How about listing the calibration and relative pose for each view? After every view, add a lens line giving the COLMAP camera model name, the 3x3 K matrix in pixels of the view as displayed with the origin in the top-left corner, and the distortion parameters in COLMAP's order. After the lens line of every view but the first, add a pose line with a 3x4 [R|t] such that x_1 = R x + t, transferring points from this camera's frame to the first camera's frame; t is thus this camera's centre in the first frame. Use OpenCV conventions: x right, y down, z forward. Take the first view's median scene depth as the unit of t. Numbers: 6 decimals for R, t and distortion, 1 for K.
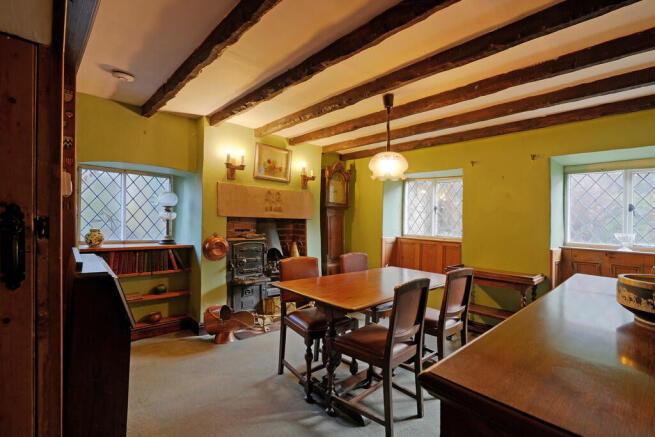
lens RADIAL K [[299.9, 0, 327.1], [0, 299.9, 218.0], [0, 0, 1]] dist [-0.008545, 0.001374]
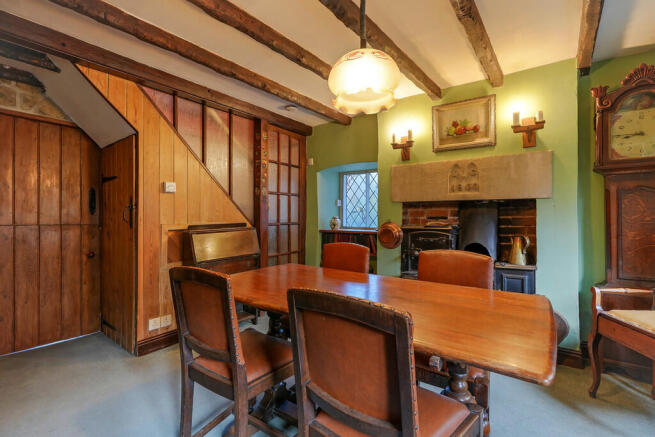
lens RADIAL K [[299.9, 0, 327.6], [0, 299.9, 217.4], [0, 0, 1]] dist [-0.008545, 0.001374]
pose [[0.147404, -0.023087, -0.988807, 0.482891], [0.003183, 0.999733, -0.022868, 0.056760], [0.989071, 0.000223, 0.147438, 0.579983]]
